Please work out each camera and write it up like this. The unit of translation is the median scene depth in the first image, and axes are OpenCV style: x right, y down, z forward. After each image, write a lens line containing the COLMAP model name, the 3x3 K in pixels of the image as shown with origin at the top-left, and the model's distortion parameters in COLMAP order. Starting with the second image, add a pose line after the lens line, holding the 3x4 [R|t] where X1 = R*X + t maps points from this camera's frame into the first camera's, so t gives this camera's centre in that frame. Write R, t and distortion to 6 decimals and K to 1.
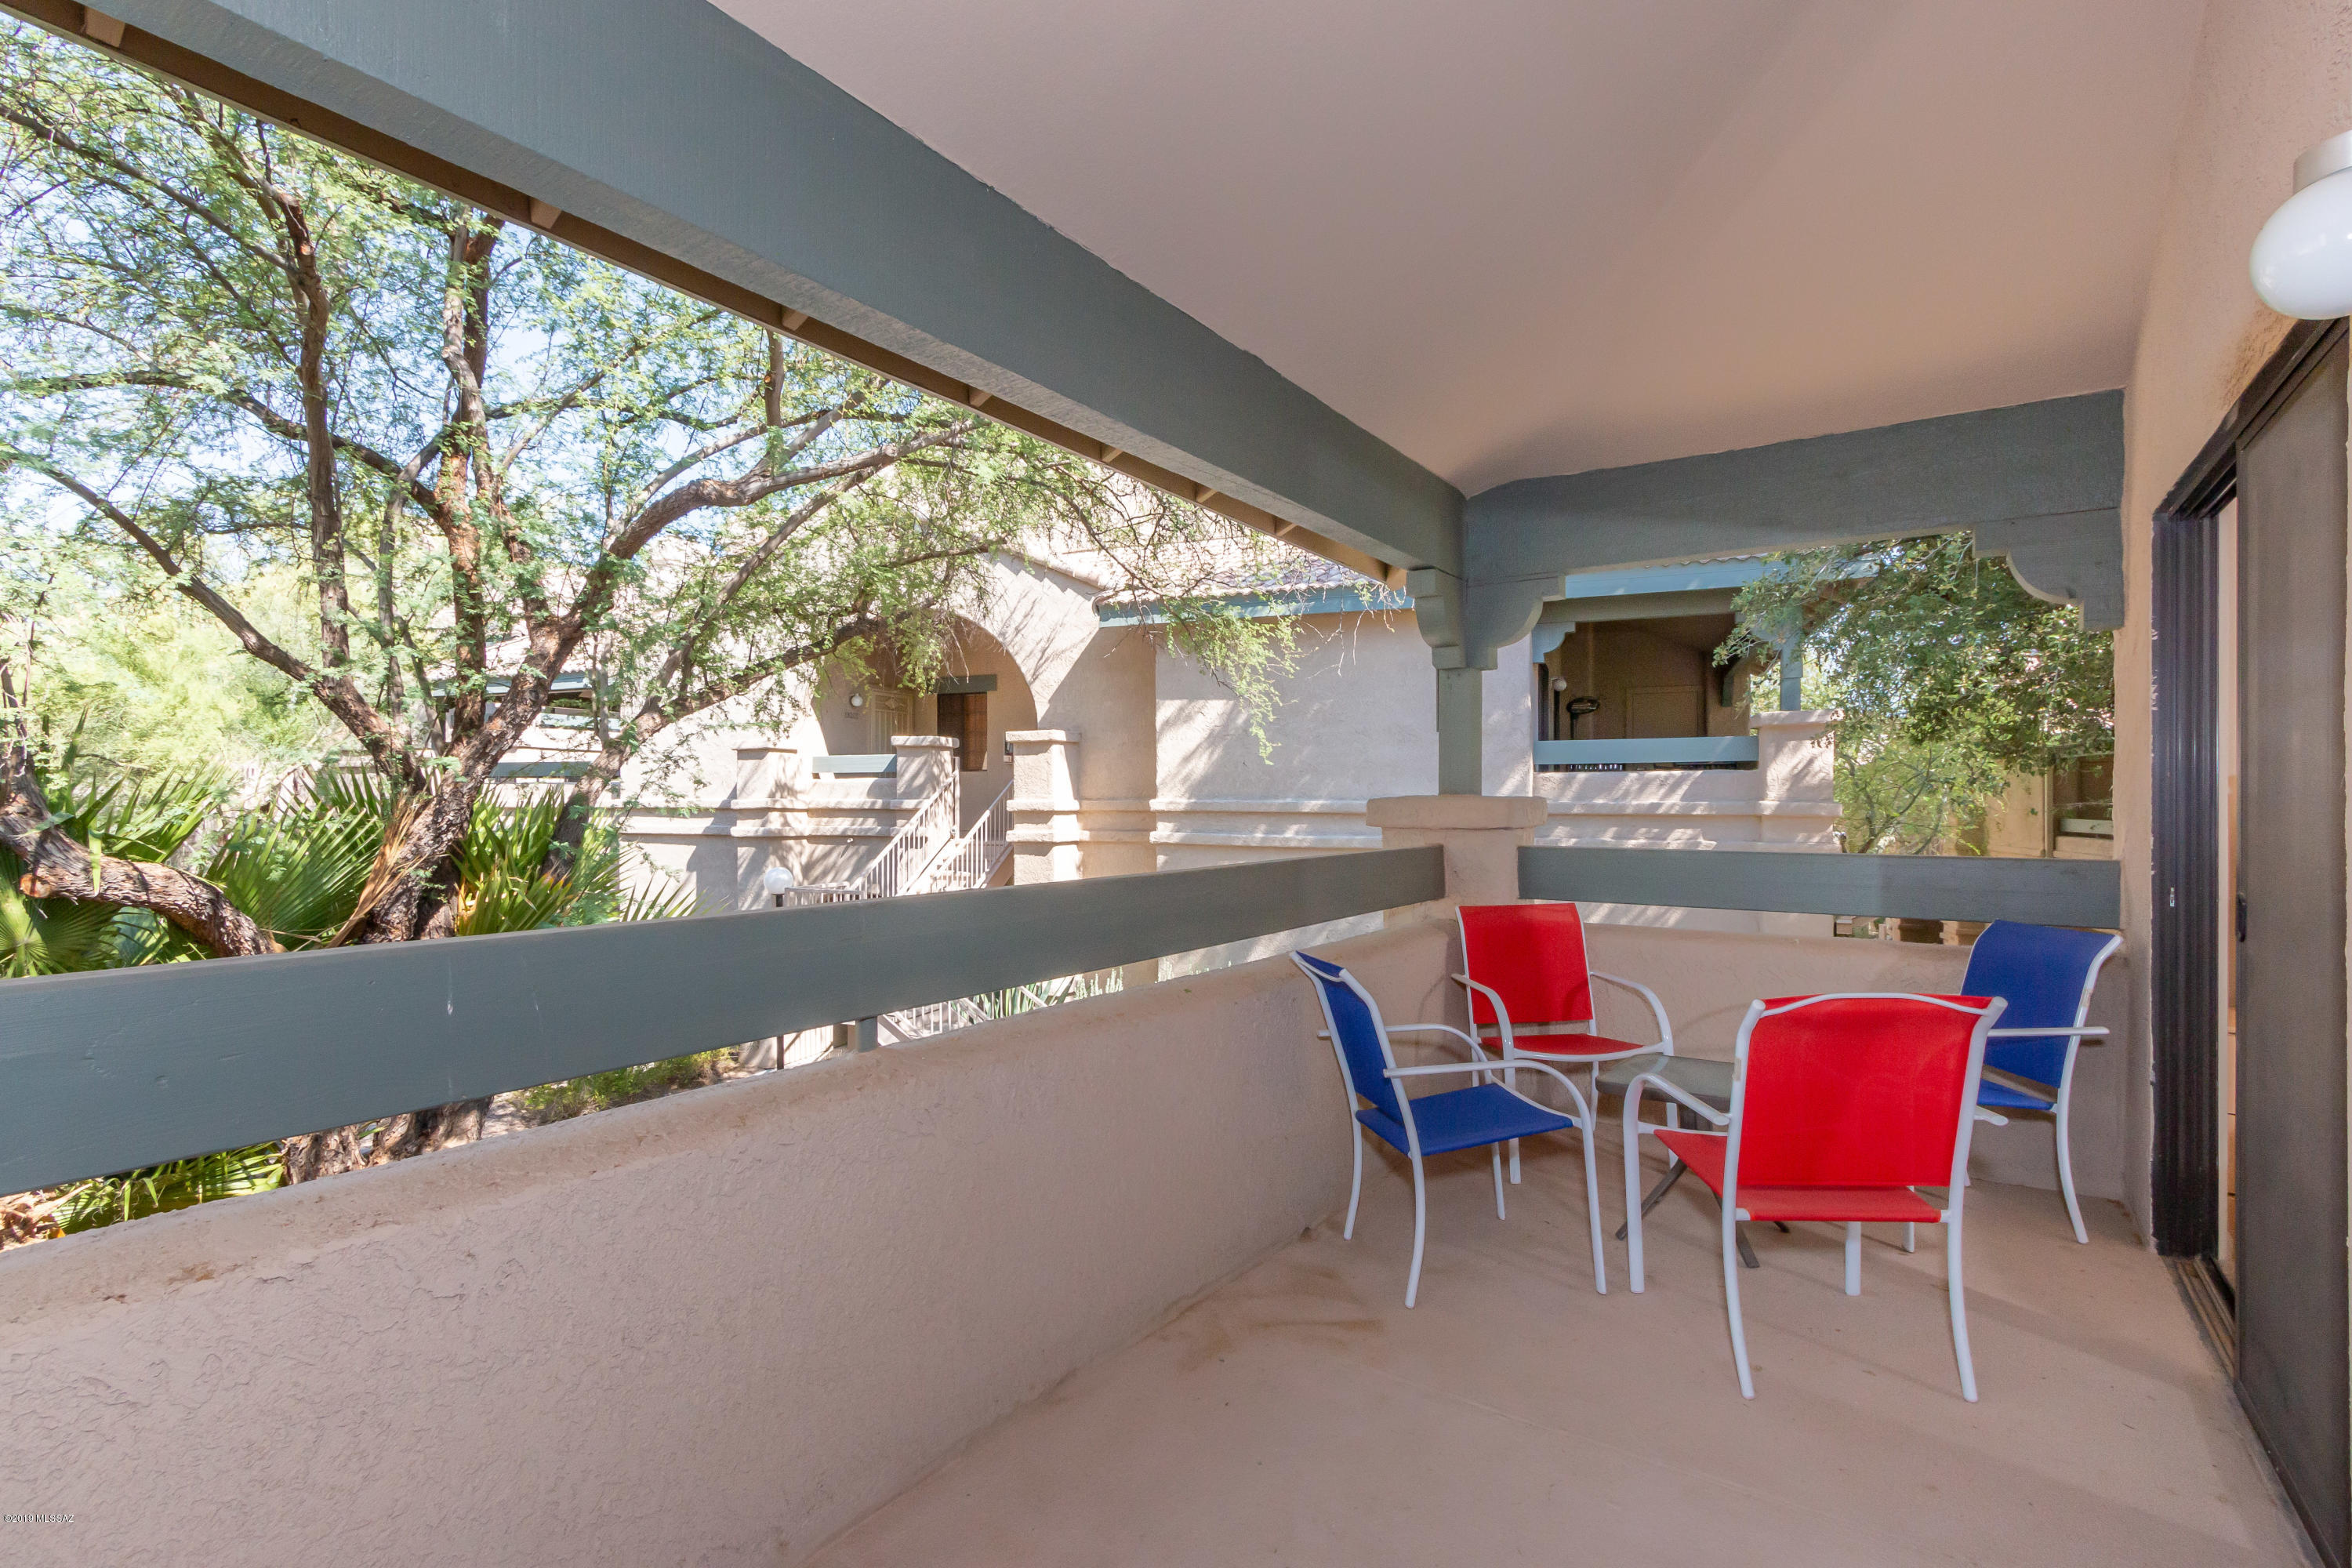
lens RADIAL K [[1087.4, 0, 1176.0], [0, 1087.4, 784.0], [0, 0, 1]] dist [0.000141, -0.000221]
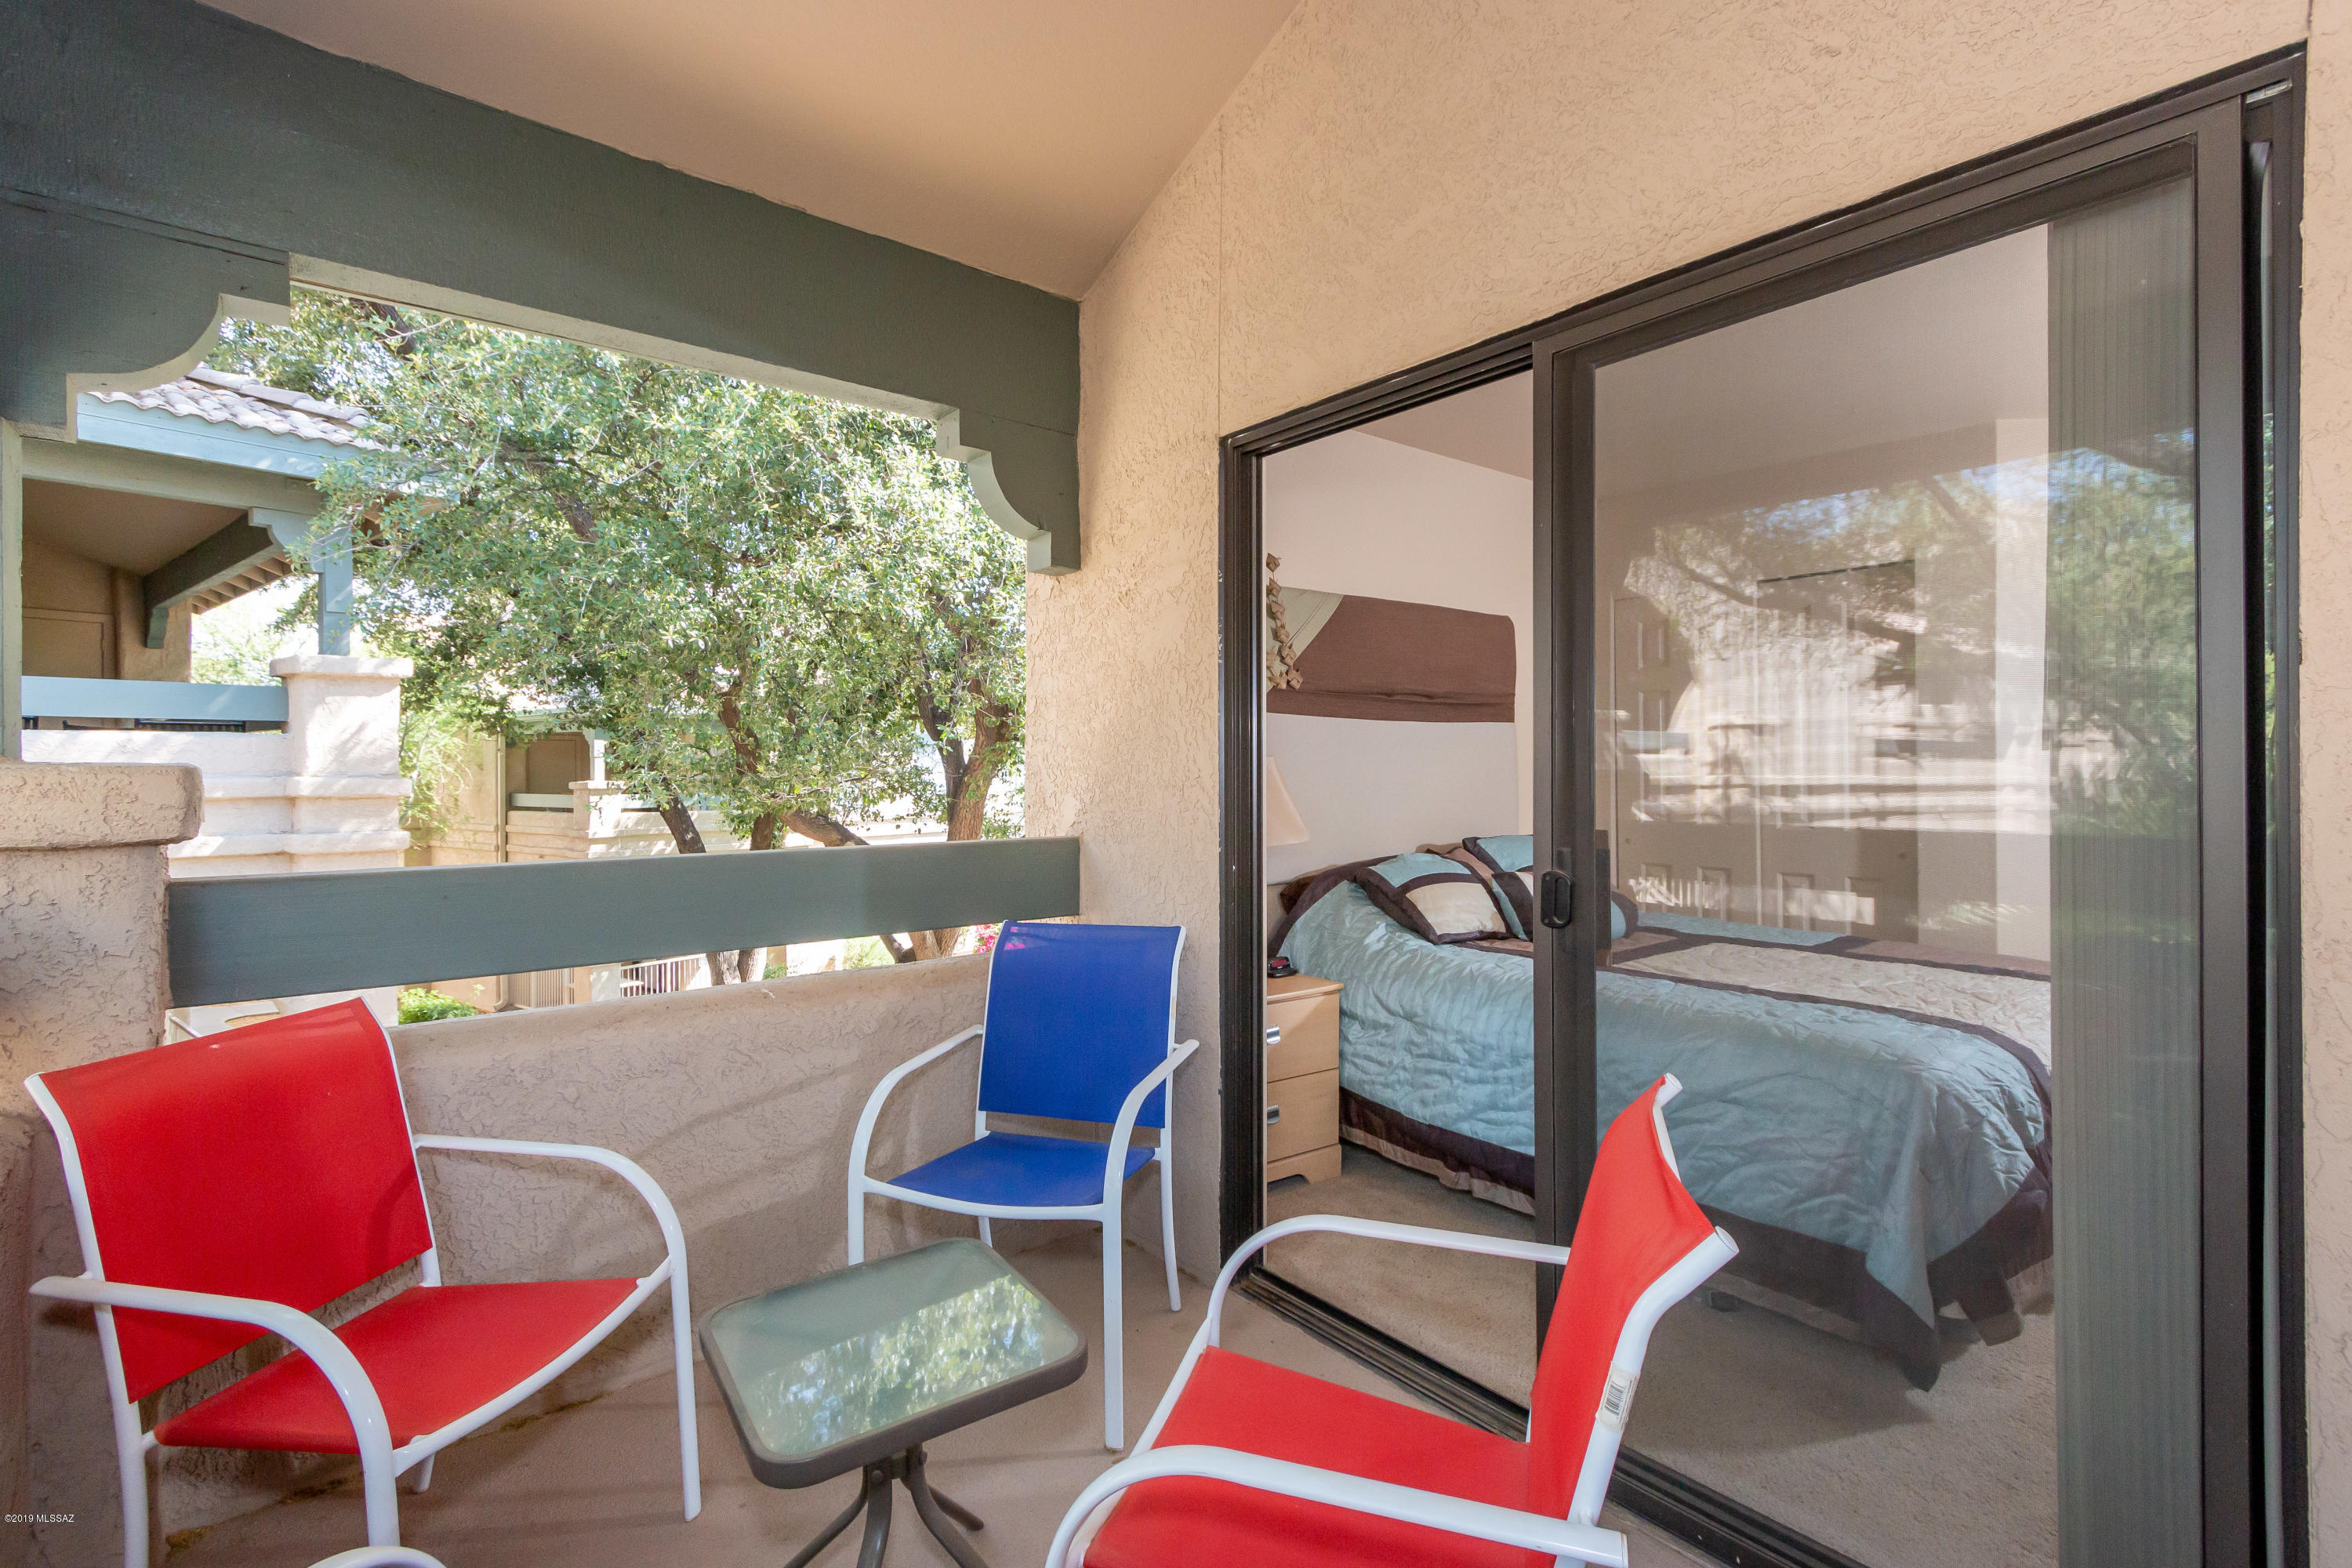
lens RADIAL K [[1109.7, 0, 1163.9], [0, 1109.7, 773.2], [0, 0, 1]] dist [-0.000349, -0.000213]
pose [[0.306602, -0.002151, 0.951835, 0.014455], [-0.009122, 0.999945, 0.005198, 0.004250], [-0.951794, -0.010276, 0.306566, 0.243101]]
